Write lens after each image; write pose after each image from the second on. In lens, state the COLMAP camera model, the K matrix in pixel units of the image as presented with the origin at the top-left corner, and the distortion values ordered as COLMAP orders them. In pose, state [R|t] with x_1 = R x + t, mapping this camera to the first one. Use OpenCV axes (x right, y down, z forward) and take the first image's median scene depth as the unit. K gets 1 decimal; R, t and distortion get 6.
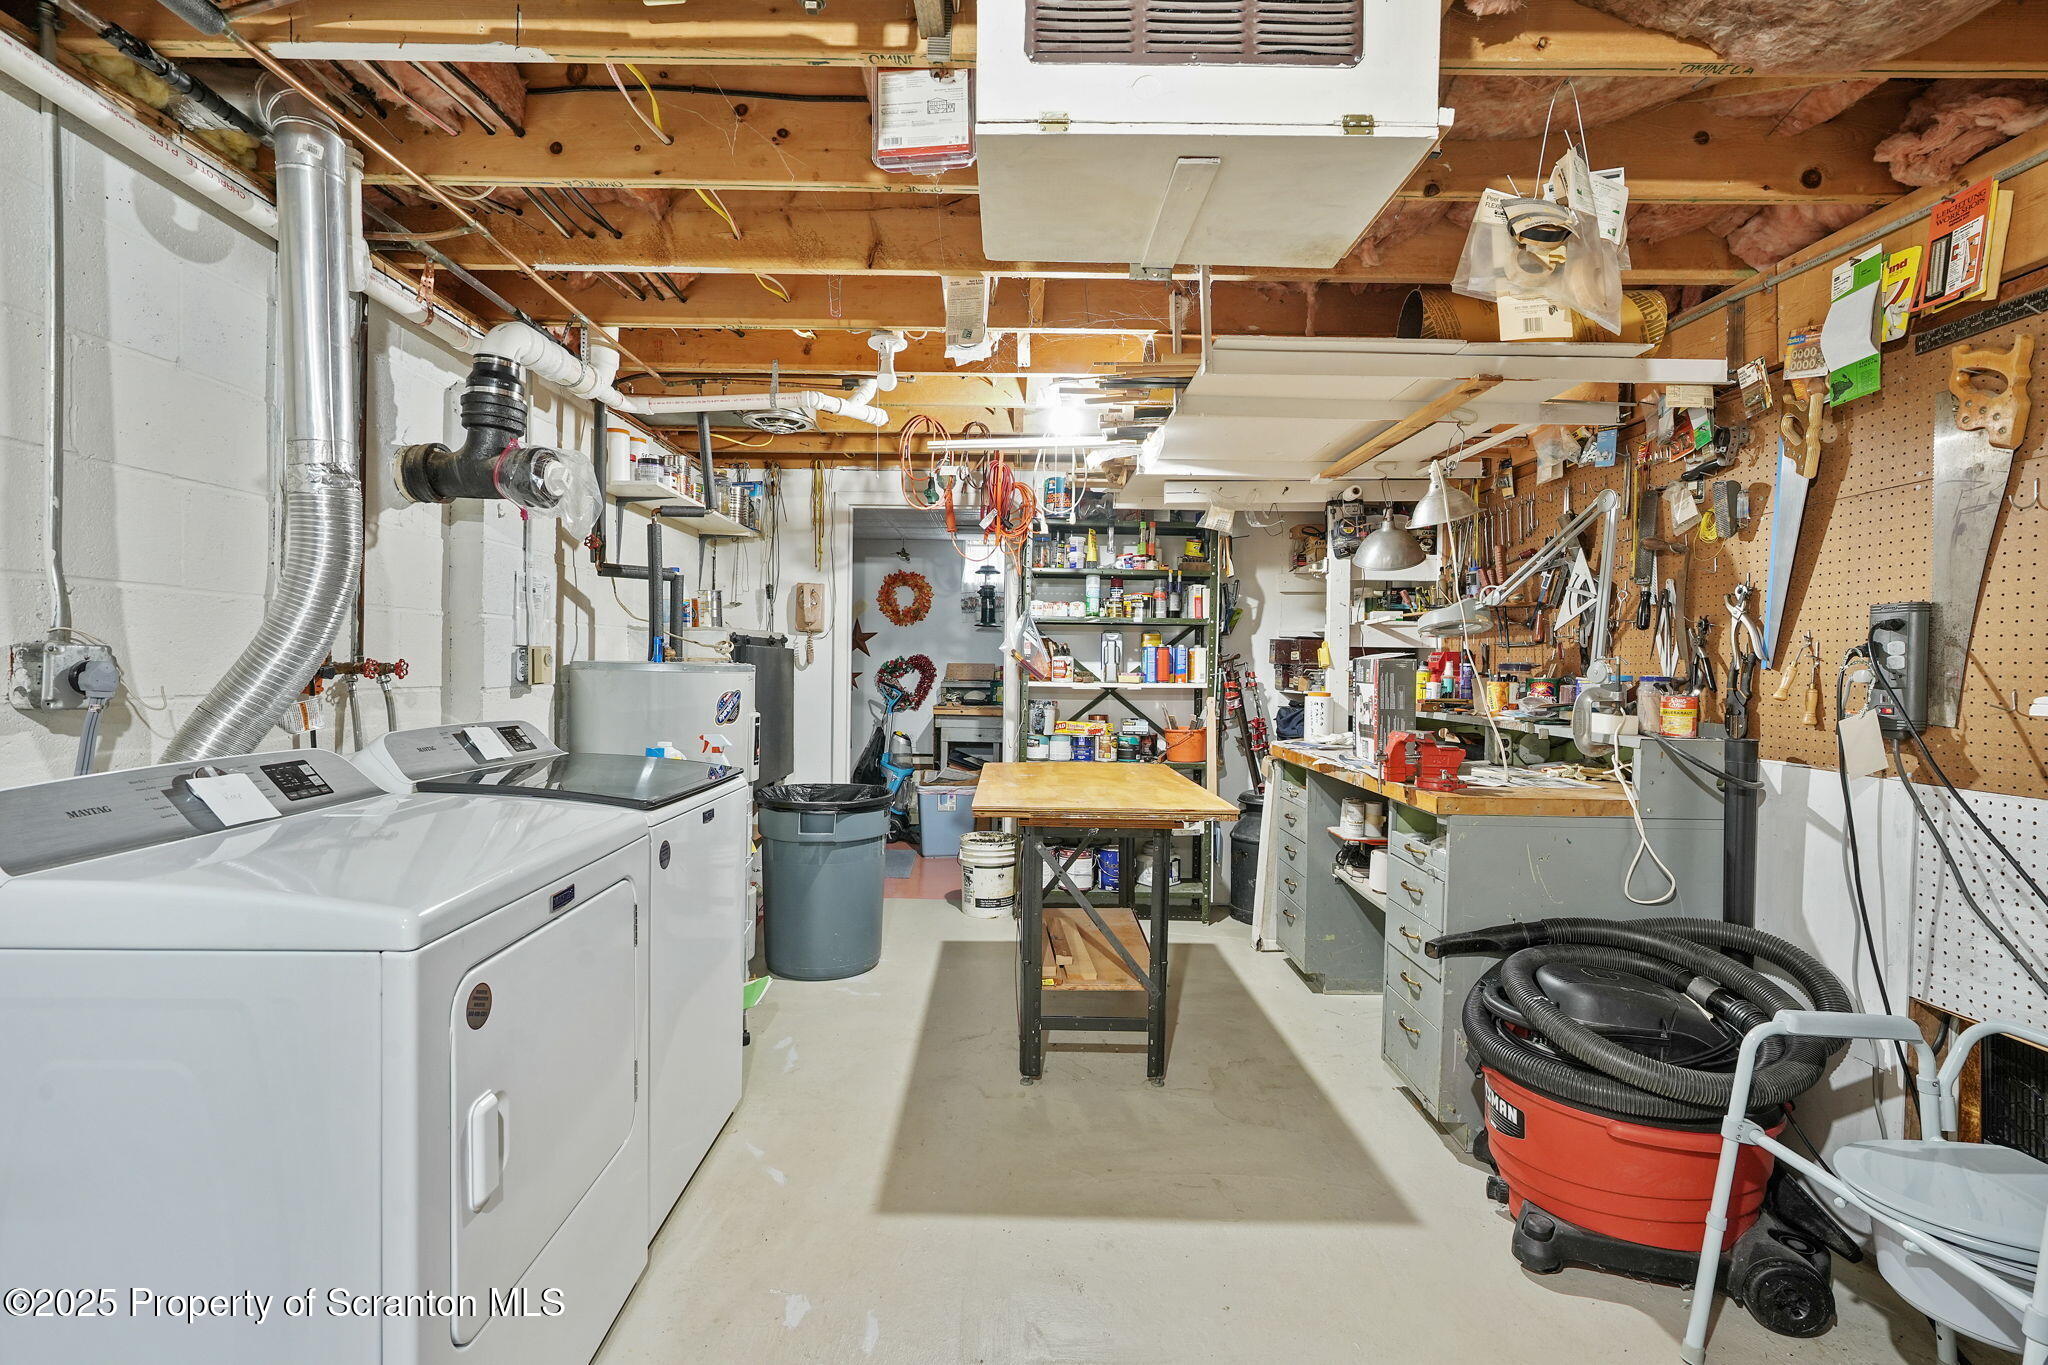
lens RADIAL K [[911.4, 0, 1024.3], [0, 911.4, 642.8], [0, 0, 1]] dist [-0.002310, -0.000203]
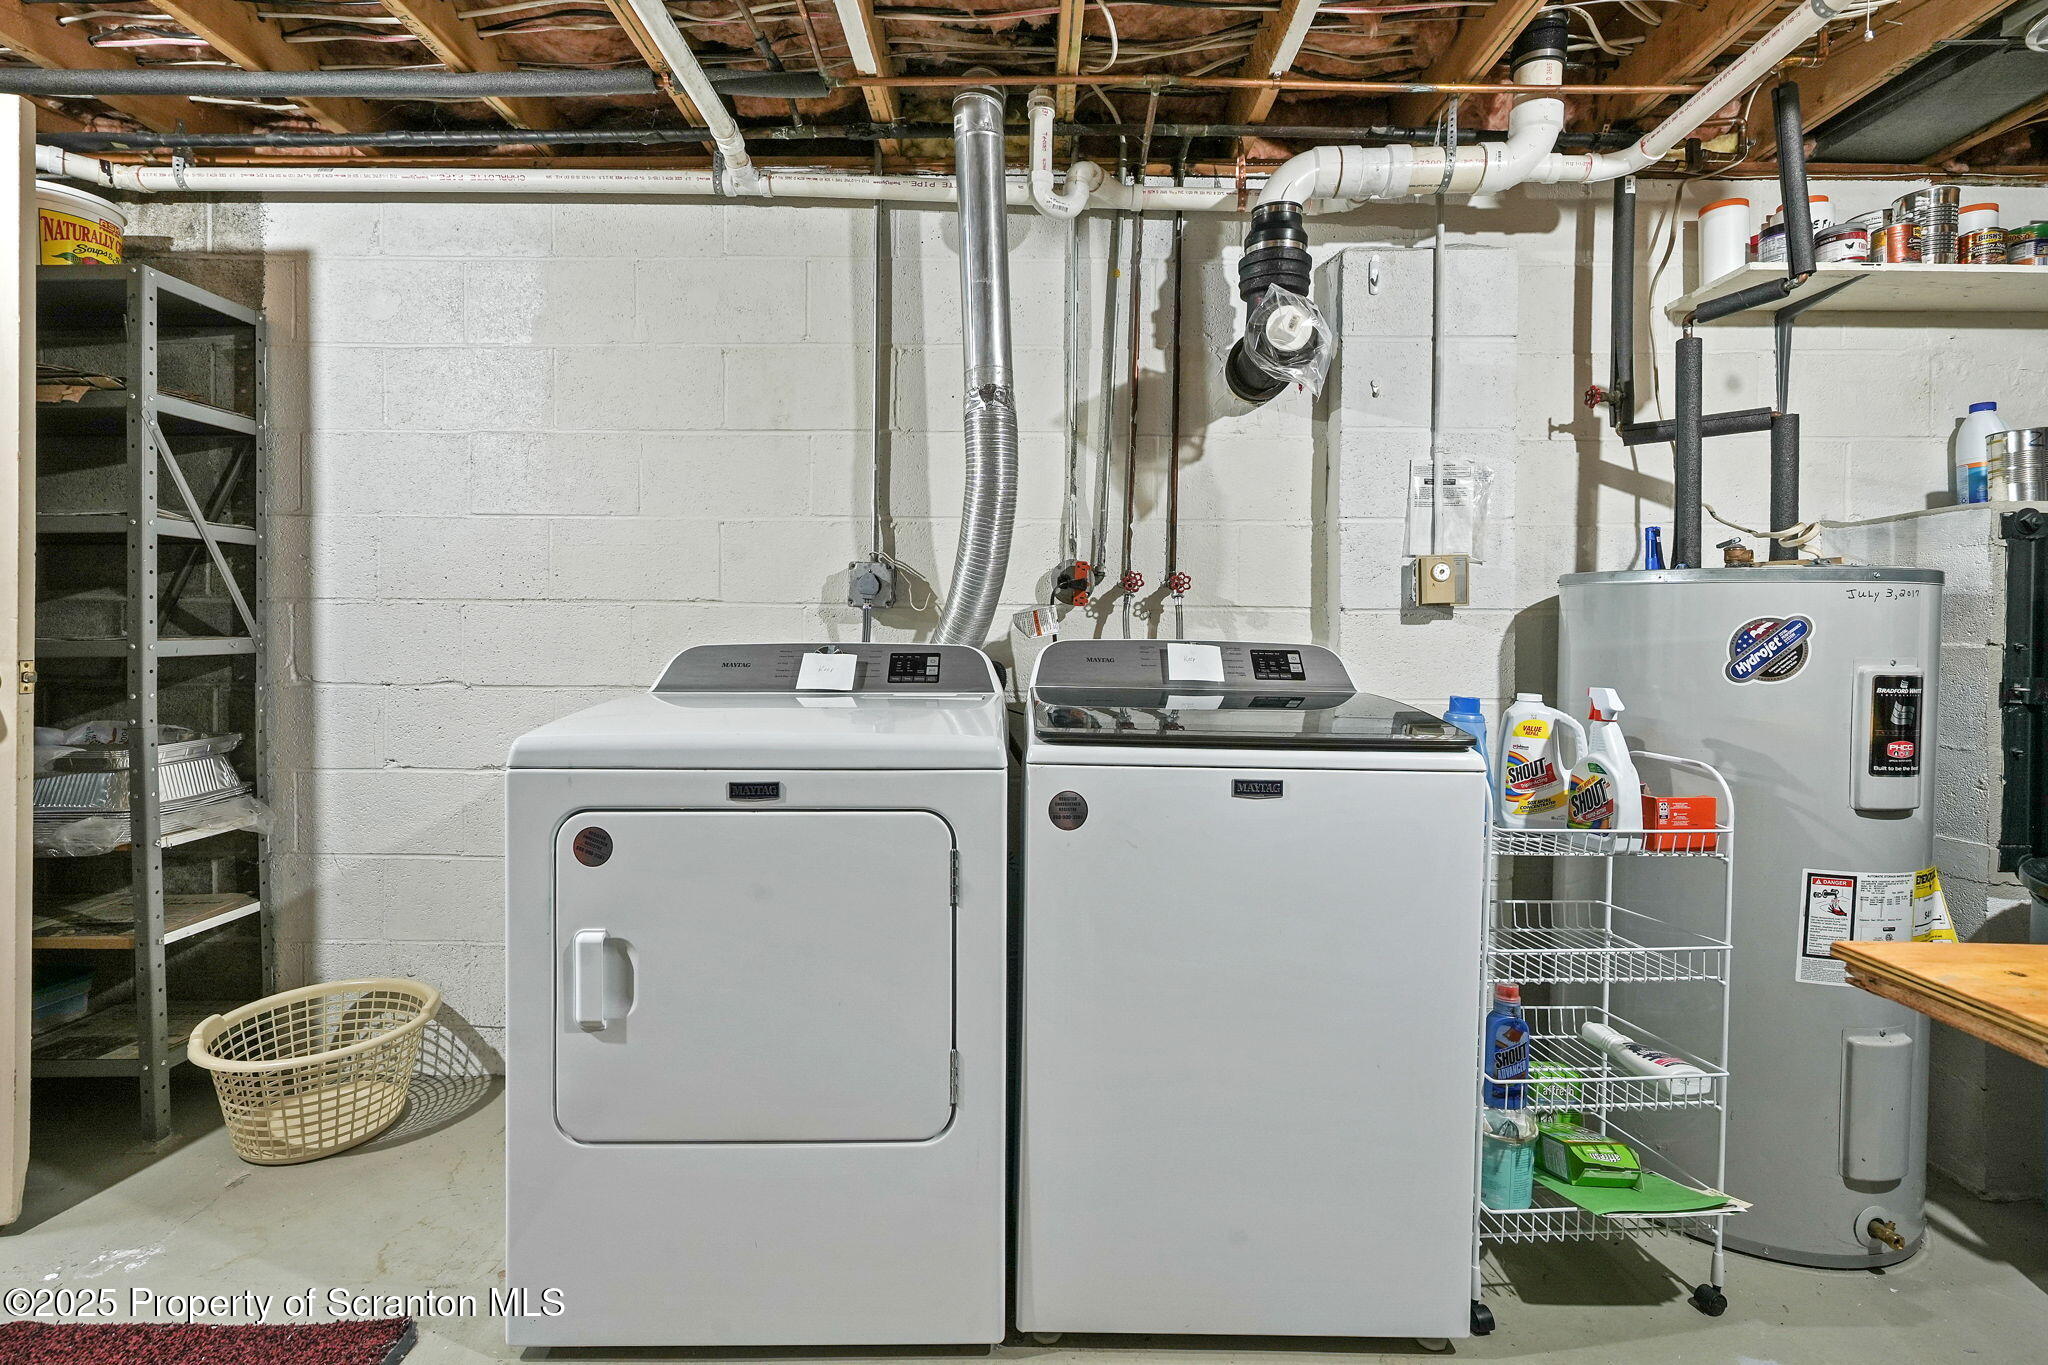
lens RADIAL K [[911.4, 0, 1024.3], [0, 911.4, 642.8], [0, 0, 1]] dist [-0.002310, -0.000203]
pose [[-0.006065, 0.005239, -0.999968, 0.256624], [0.013654, 0.999893, 0.005156, 0.078971], [0.999888, -0.013622, -0.006135, 0.785623]]
